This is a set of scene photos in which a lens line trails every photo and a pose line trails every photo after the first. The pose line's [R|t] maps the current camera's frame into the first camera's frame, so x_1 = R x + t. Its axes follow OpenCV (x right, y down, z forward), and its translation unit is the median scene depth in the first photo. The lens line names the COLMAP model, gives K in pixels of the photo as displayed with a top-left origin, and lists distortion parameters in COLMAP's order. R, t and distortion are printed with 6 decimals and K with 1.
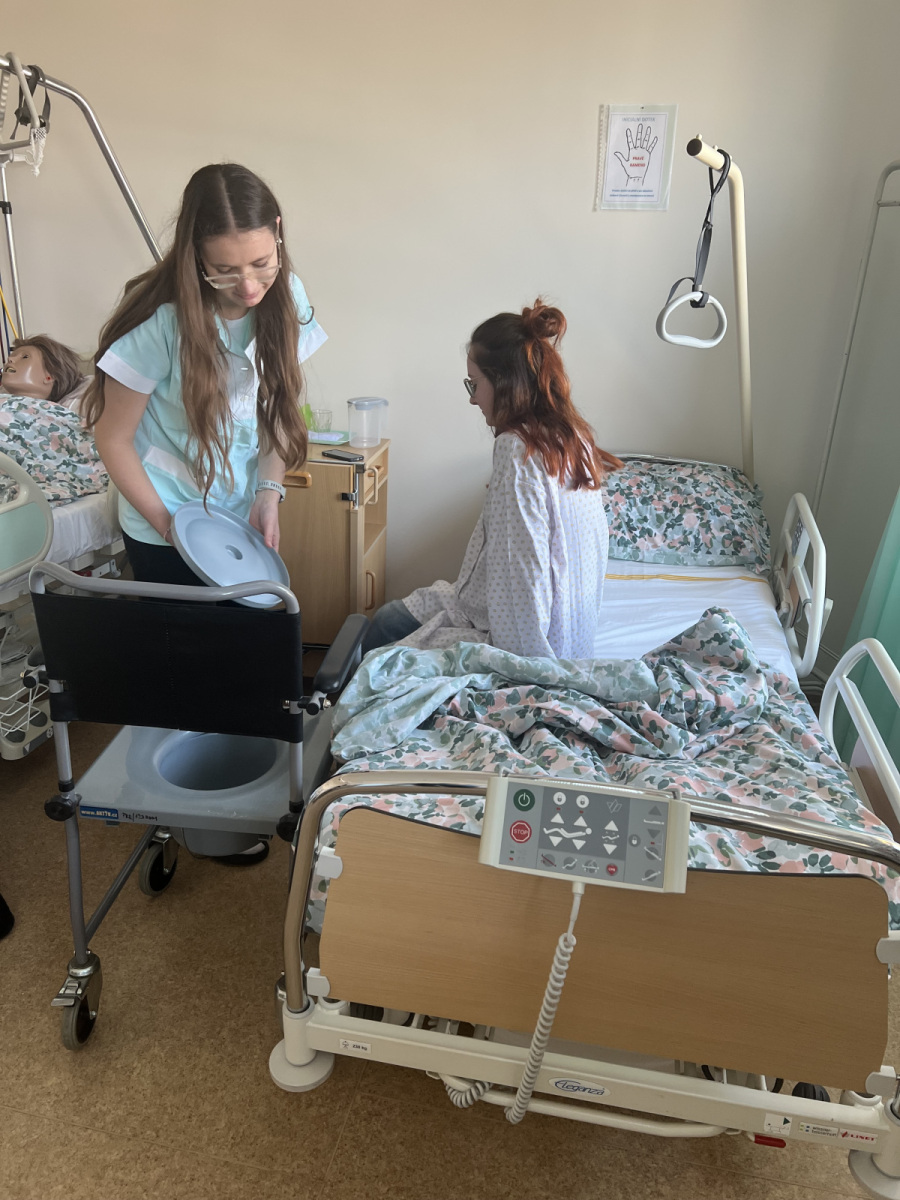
lens RADIAL K [[922.2, 0, 457.5], [0, 922.2, 606.2], [0, 0, 1]] dist [0.012126, -0.010397]
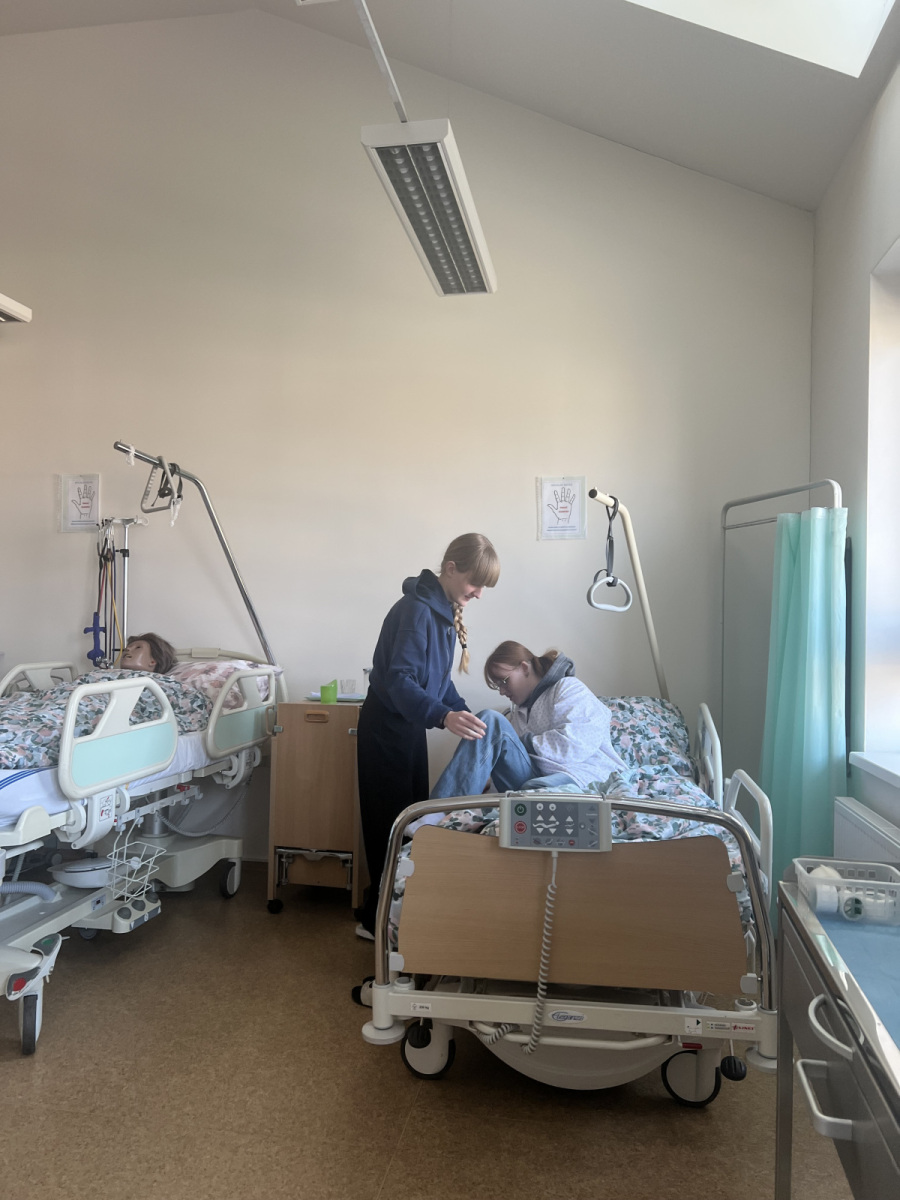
lens RADIAL K [[922.2, 0, 450.8], [0, 922.2, 601.9], [0, 0, 1]] dist [0.012126, -0.010397]
pose [[0.998797, -0.033781, 0.035551, -0.071062], [0.044570, 0.927699, -0.370660, 0.318901], [-0.020459, 0.371798, 0.928088, -0.509695]]
